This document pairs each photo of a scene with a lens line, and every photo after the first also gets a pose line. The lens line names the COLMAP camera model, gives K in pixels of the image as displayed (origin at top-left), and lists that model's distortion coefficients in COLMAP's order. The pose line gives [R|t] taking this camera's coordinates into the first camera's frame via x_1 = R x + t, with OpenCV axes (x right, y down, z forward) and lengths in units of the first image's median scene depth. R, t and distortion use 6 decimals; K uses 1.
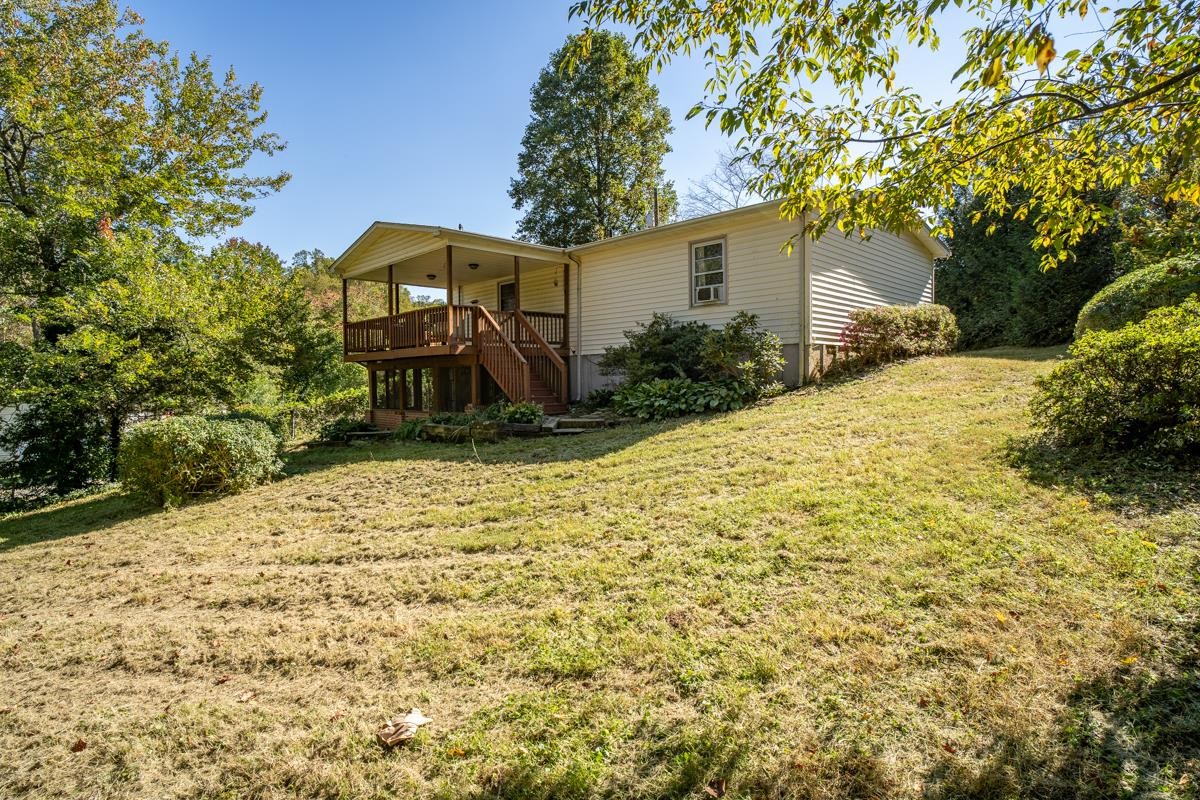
lens RADIAL K [[629.8, 0, 601.4], [0, 629.8, 398.4], [0, 0, 1]] dist [-0.022355, 0.002030]
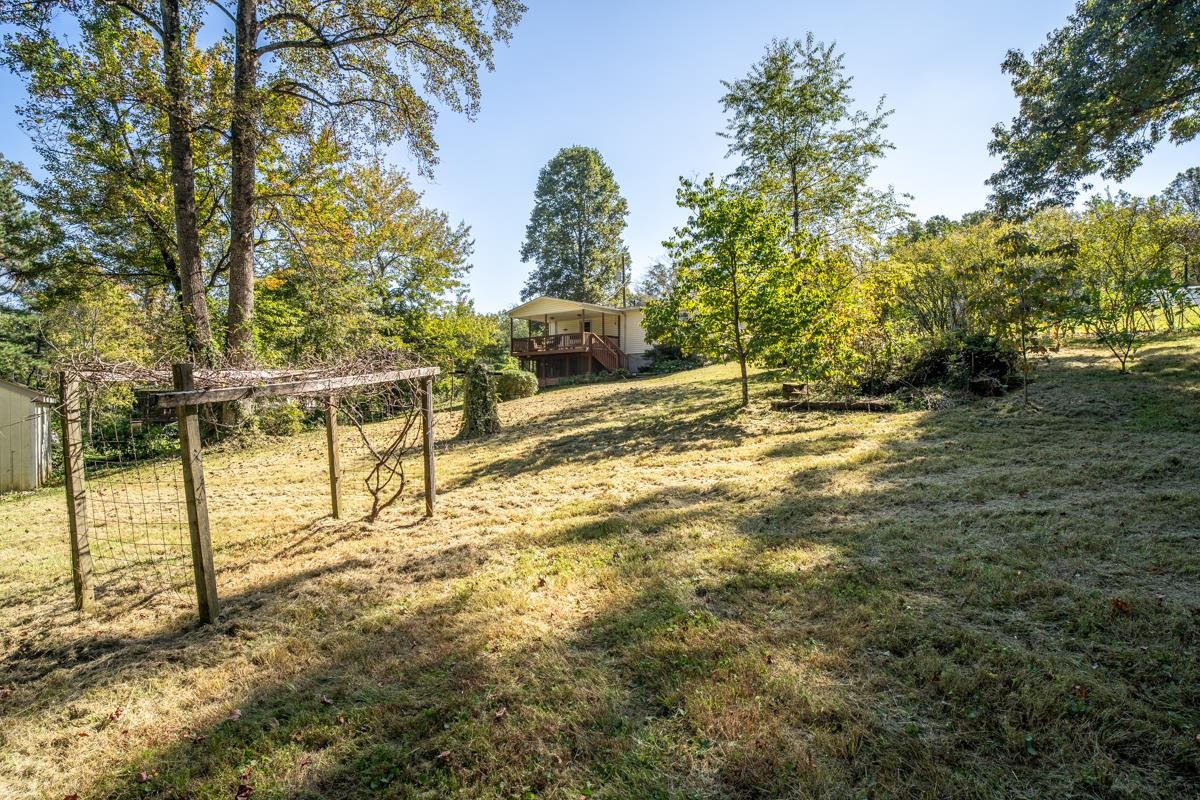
lens RADIAL K [[629.8, 0, 599.2], [0, 629.8, 401.6], [0, 0, 1]] dist [-0.022355, 0.002030]
pose [[0.990656, 0.007727, 0.136162, -0.160718], [-0.004107, 0.999631, -0.026845, 0.061760], [-0.136319, 0.026035, 0.990323, -0.471273]]
